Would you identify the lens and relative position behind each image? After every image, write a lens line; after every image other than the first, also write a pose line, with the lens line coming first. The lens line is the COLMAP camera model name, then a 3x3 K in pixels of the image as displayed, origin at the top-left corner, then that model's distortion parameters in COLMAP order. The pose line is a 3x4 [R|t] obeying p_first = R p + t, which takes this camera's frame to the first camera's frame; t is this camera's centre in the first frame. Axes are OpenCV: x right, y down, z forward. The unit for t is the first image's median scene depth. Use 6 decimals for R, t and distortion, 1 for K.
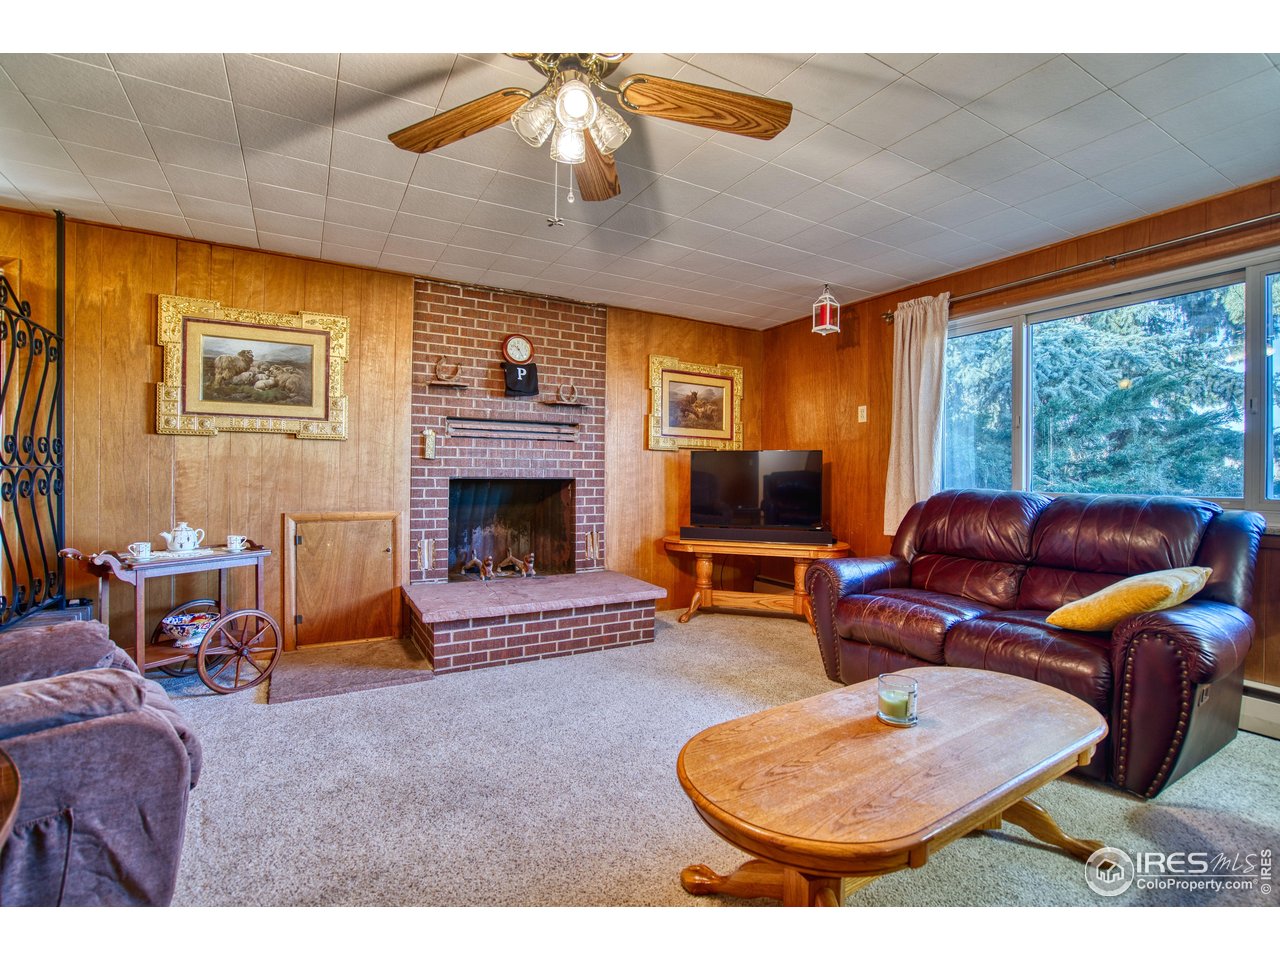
lens RADIAL K [[593.3, 0, 630.8], [0, 593.3, 470.5], [0, 0, 1]] dist [-0.024541, 0.005350]
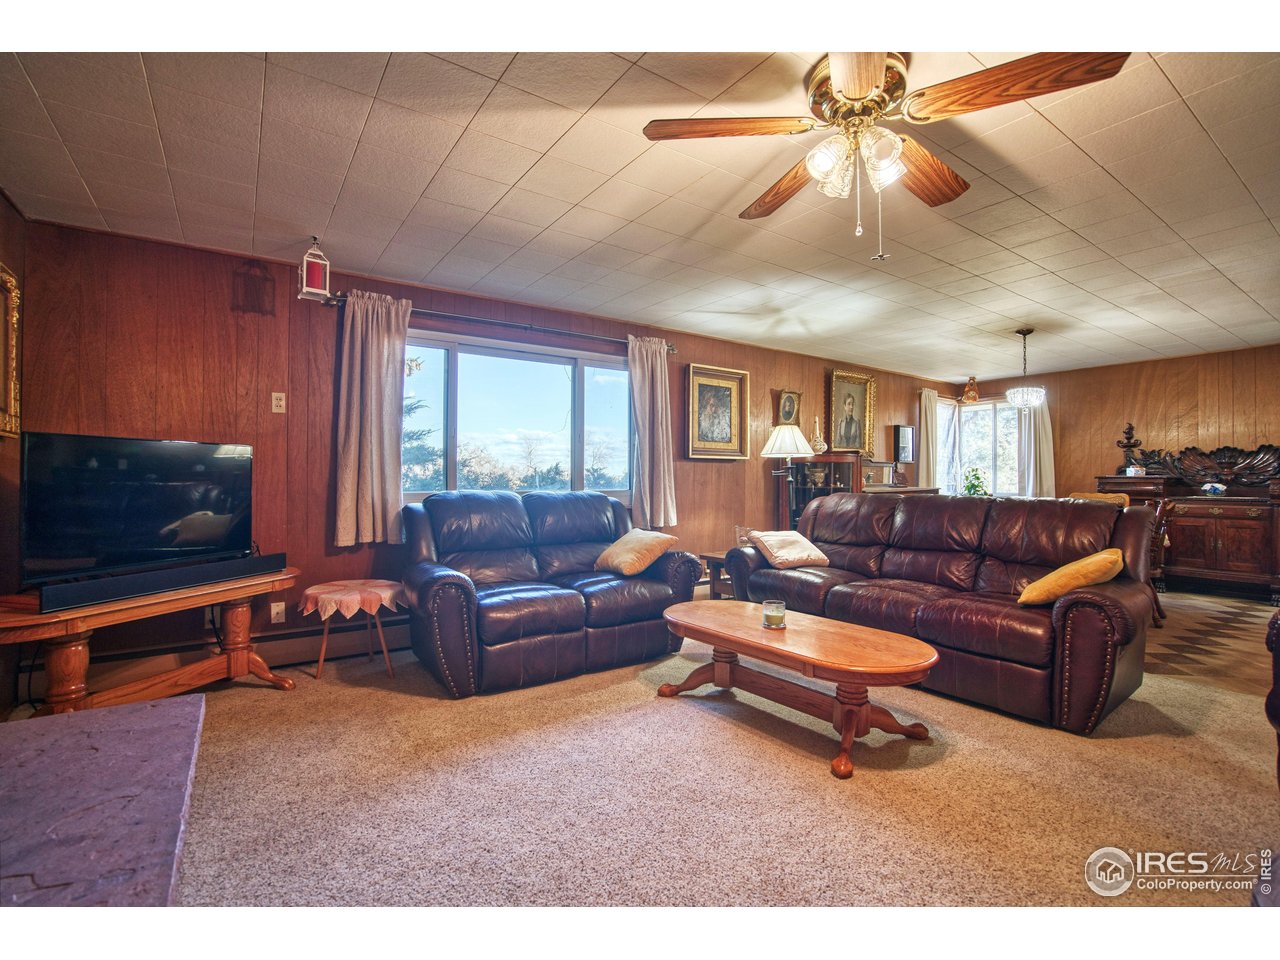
lens RADIAL K [[593.3, 0, 635.9], [0, 593.3, 479.0], [0, 0, 1]] dist [-0.024541, 0.005350]
pose [[-0.085604, -0.014106, 0.996229, -0.487050], [-0.002091, 0.999900, 0.013979, -0.004453], [-0.996327, -0.000887, -0.085625, 0.637270]]
